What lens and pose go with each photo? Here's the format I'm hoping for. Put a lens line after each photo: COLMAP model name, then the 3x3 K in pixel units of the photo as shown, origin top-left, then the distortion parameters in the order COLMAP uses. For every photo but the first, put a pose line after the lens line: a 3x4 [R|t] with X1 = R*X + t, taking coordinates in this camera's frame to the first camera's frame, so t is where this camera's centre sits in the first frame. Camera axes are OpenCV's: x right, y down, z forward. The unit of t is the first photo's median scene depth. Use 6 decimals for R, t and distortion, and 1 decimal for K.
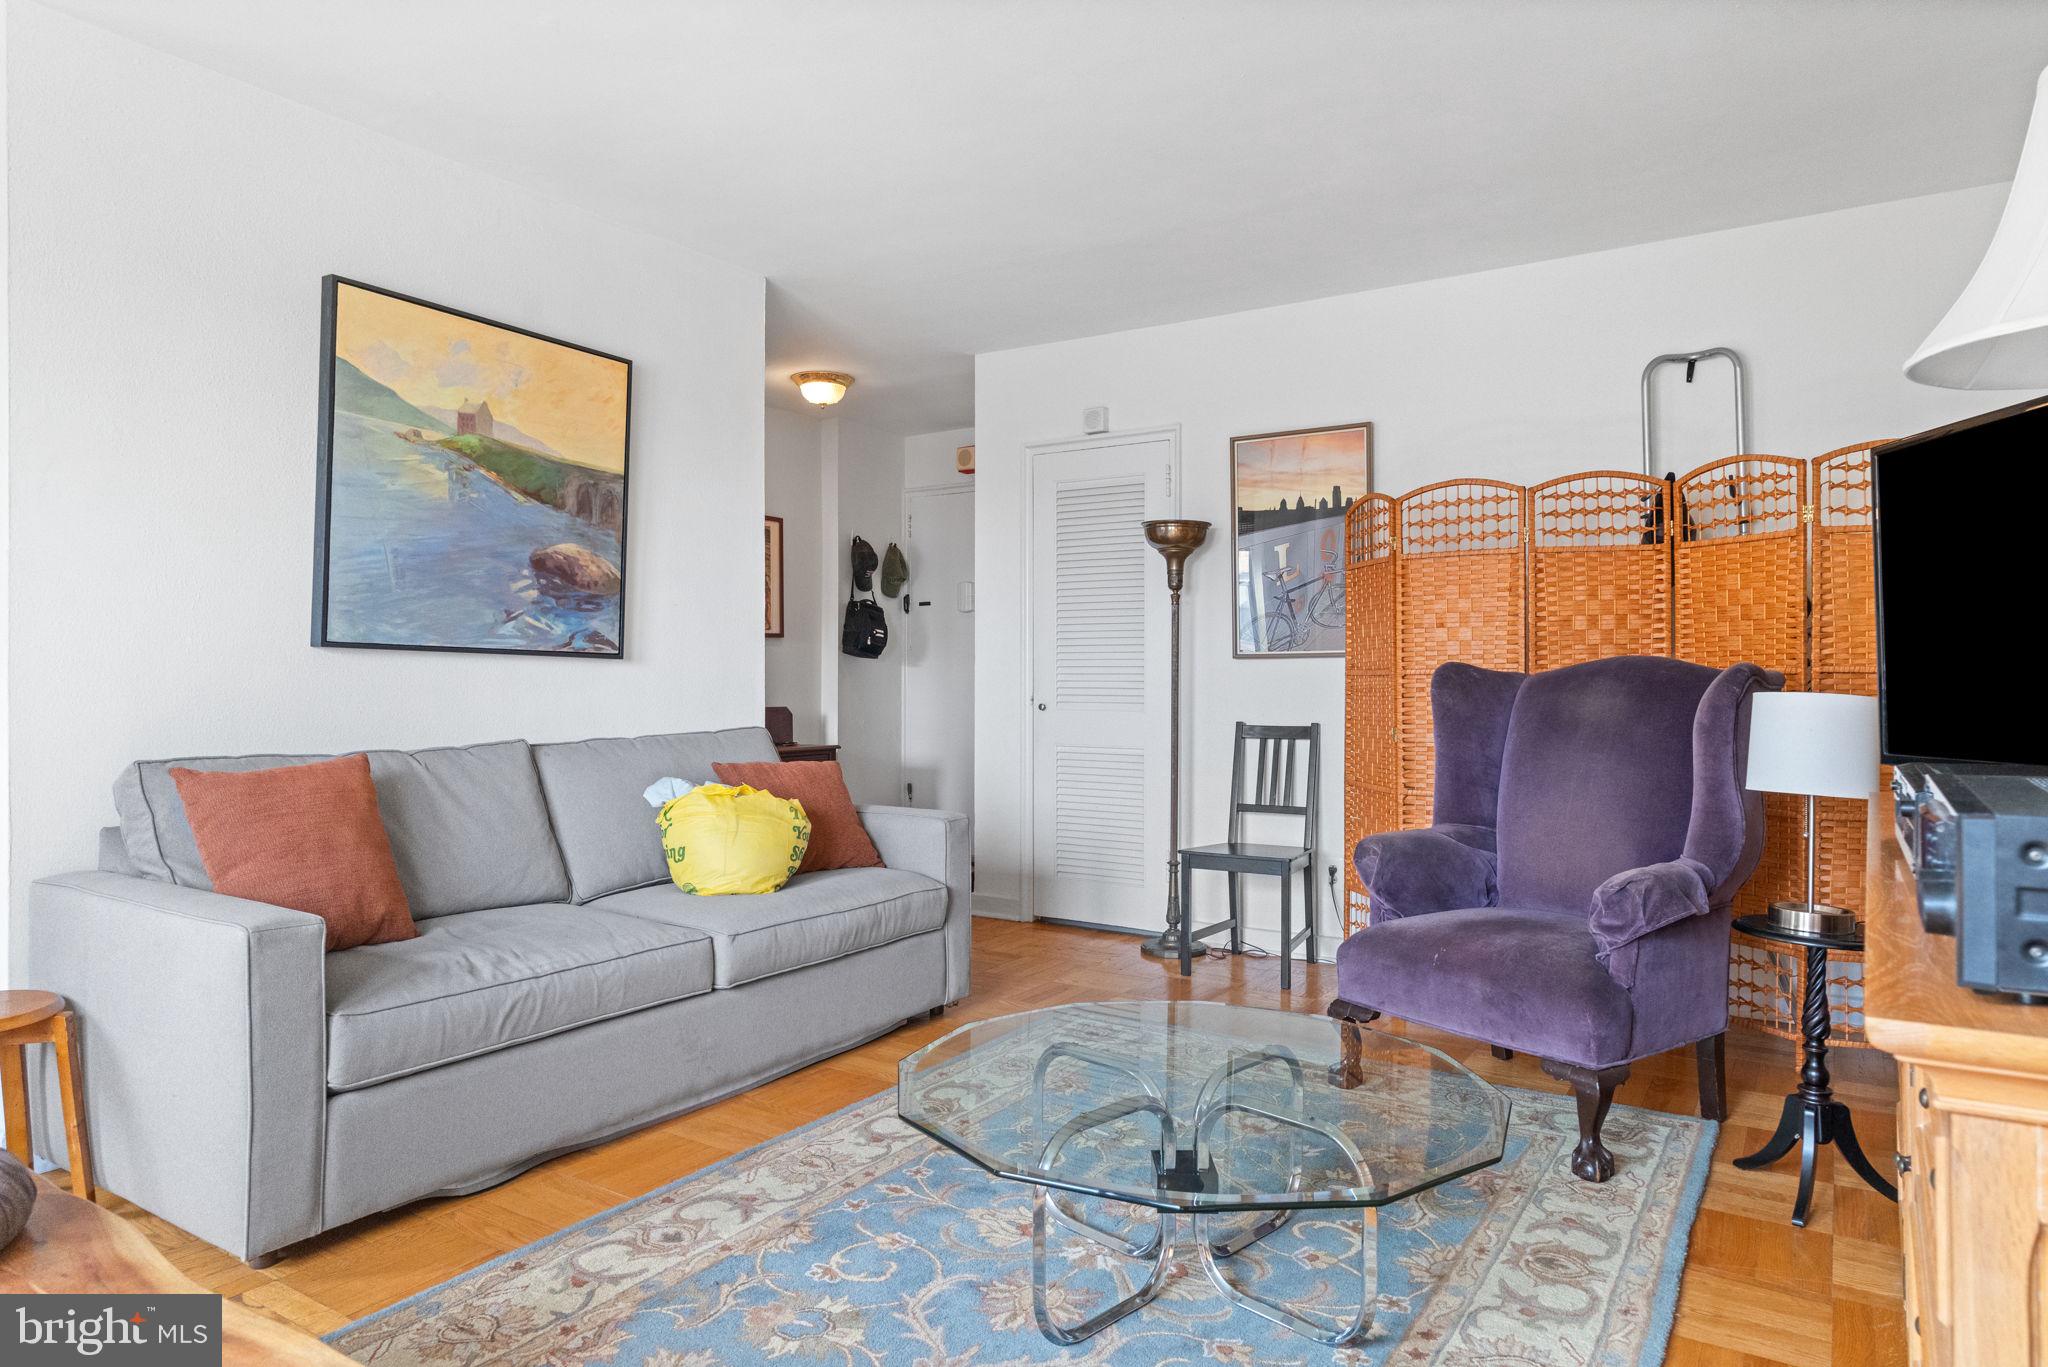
lens RADIAL K [[1253.5, 0, 1025.9], [0, 1253.5, 681.2], [0, 0, 1]] dist [-0.004892, 0.002421]
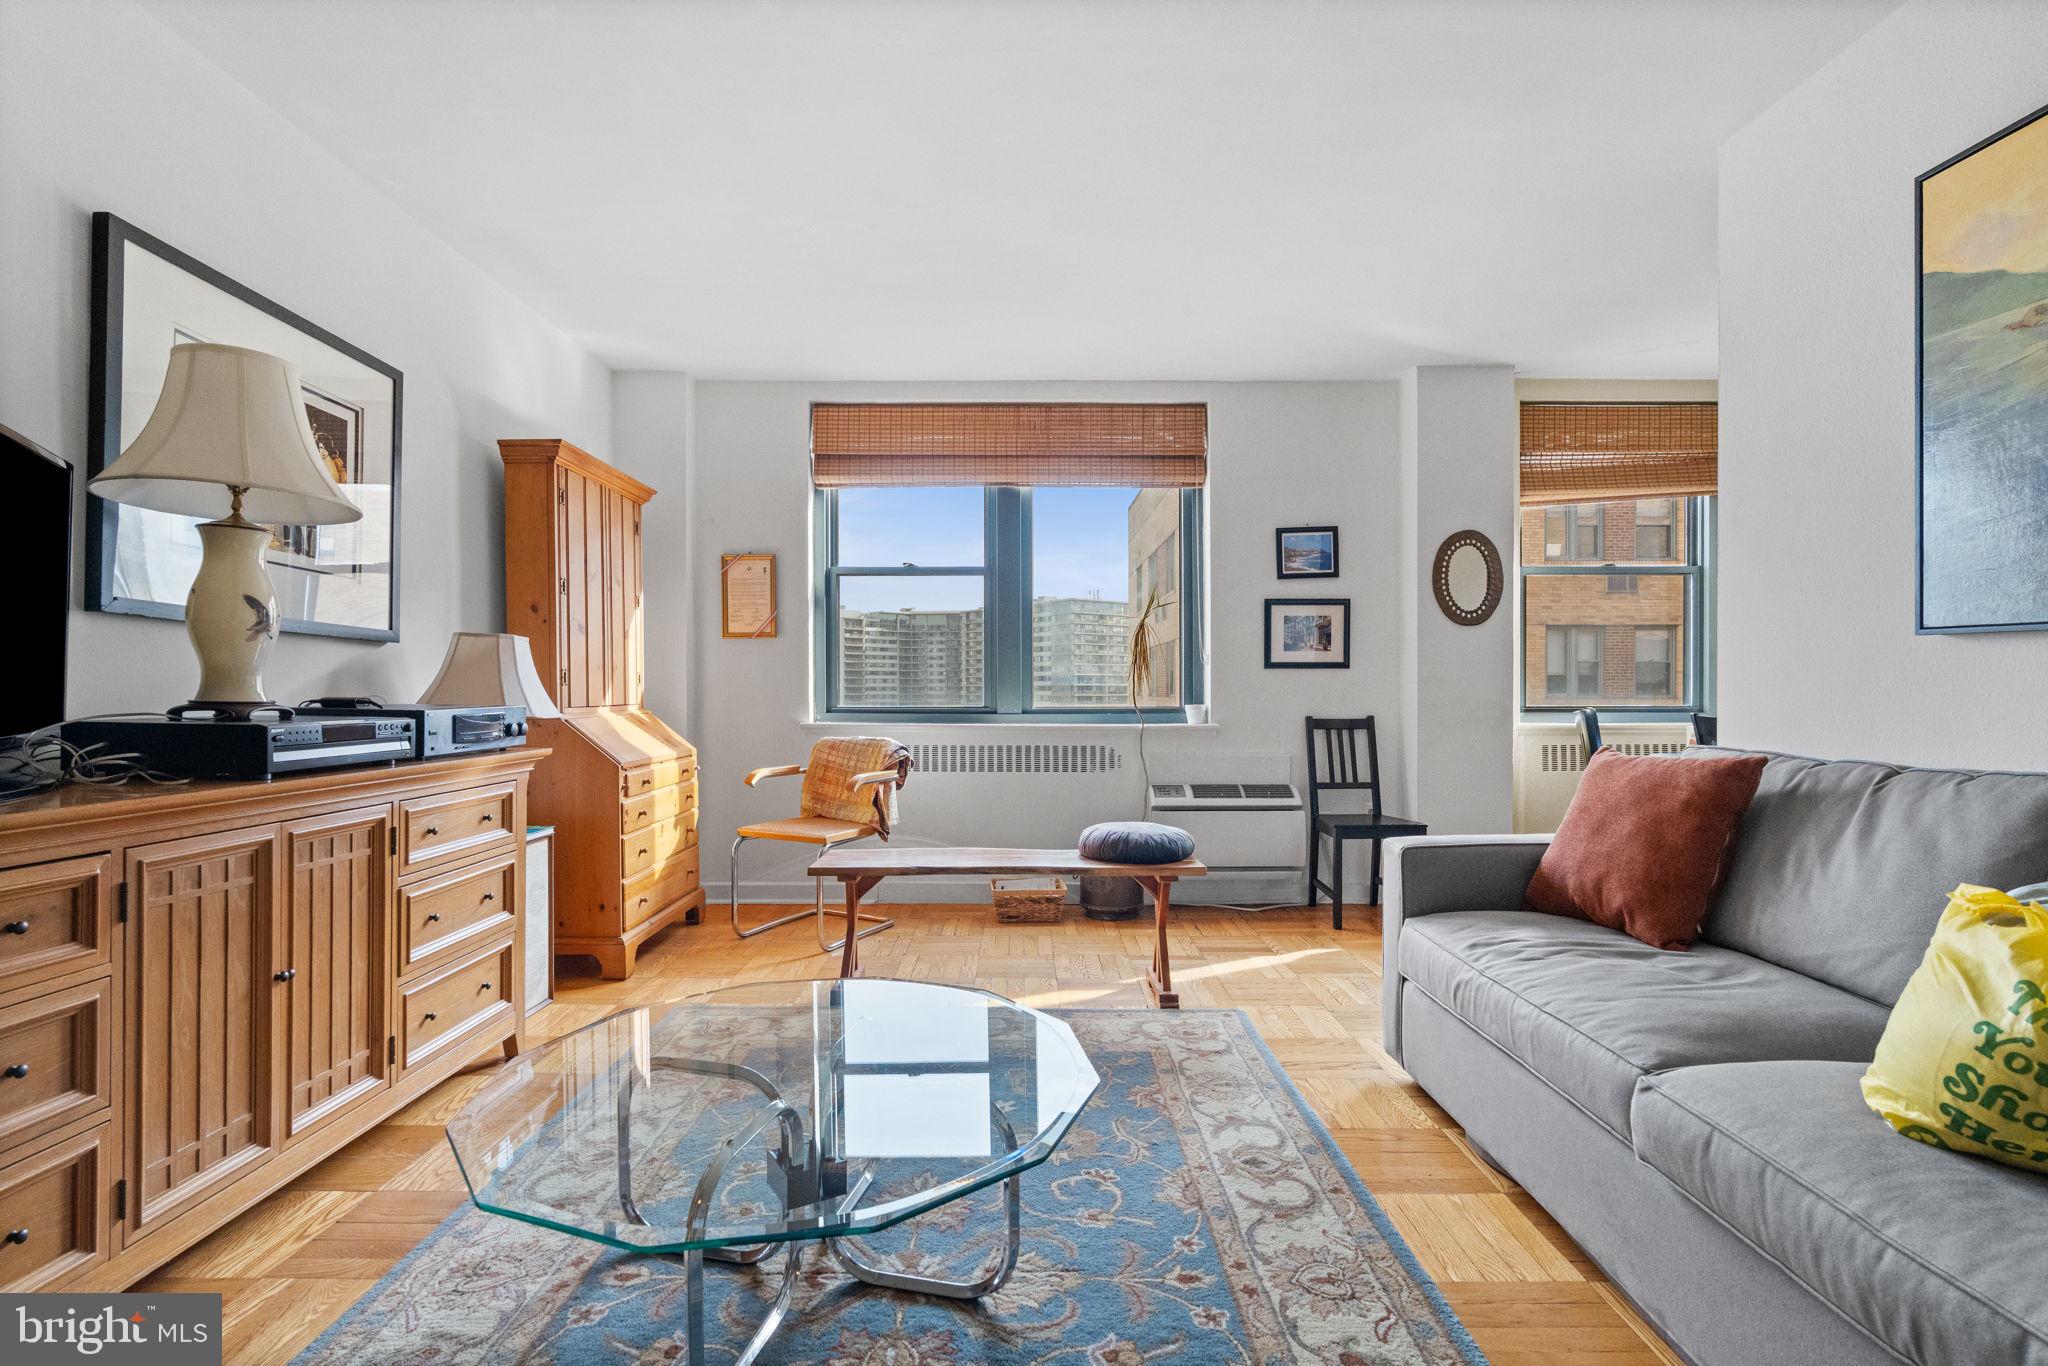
lens RADIAL K [[943.1, 0, 1014.8], [0, 943.1, 687.8], [0, 0, 1]] dist [-0.001588, 0.000778]
pose [[-0.839107, -0.003026, -0.543958, 0.237657], [-0.003629, 0.999993, 0.000036, 0.008799], [0.543954, 0.002005, -0.839112, 1.035740]]
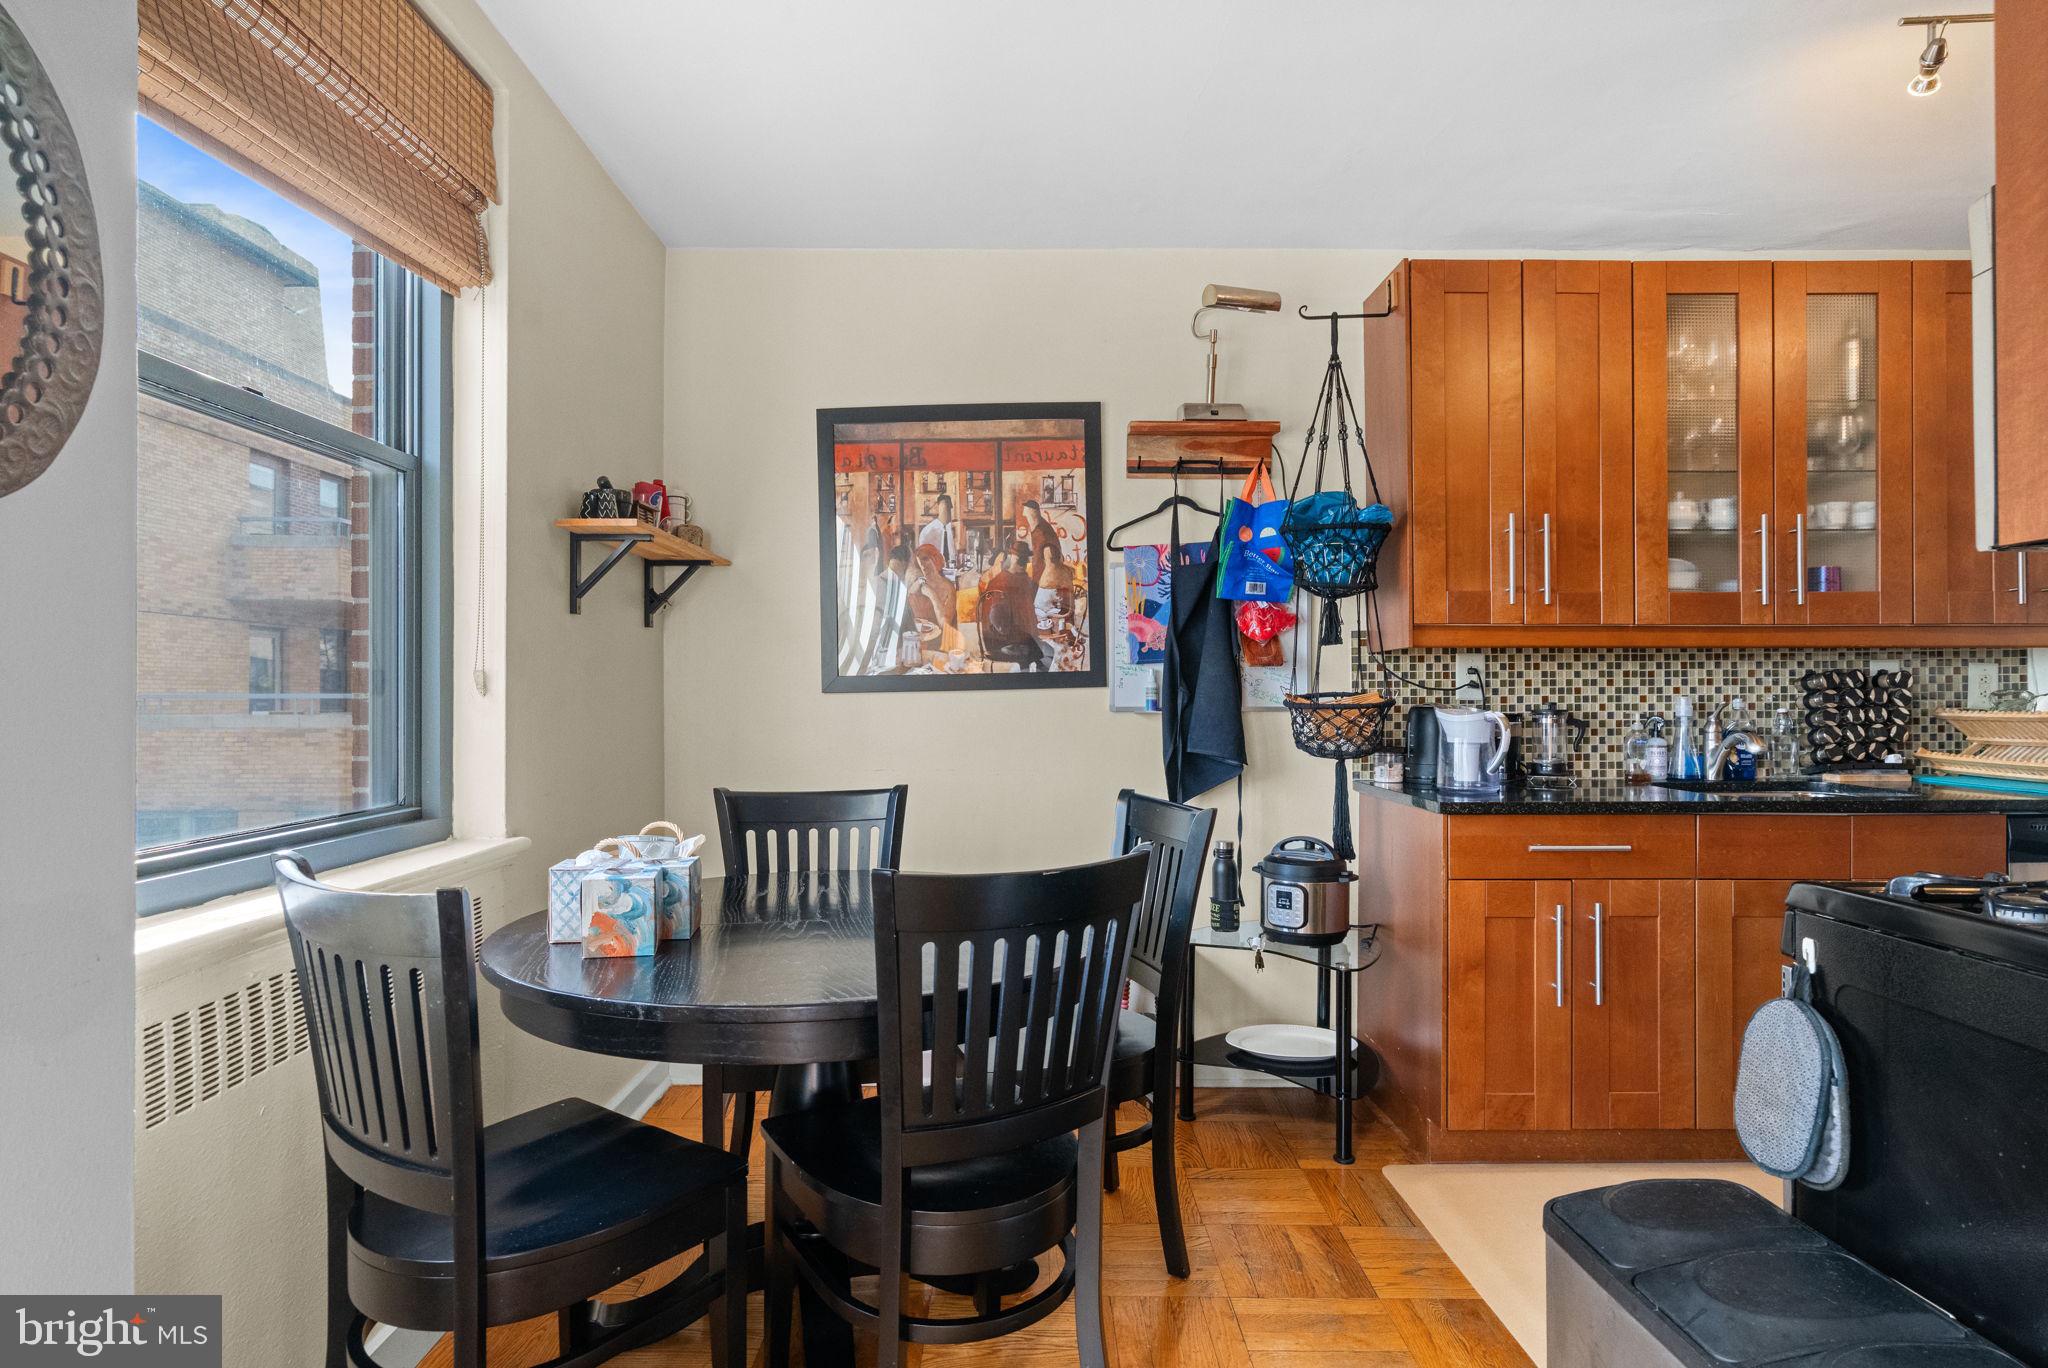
lens RADIAL K [[1092.1, 0, 1020.6], [0, 1092.1, 690.0], [0, 0, 1]] dist [-0.001983, 0.001248]
pose [[0.549258, -0.005567, -0.835634, -0.555832], [-0.001412, 0.999970, -0.007590, -0.027749], [0.835651, 0.005348, 0.549234, 0.417632]]
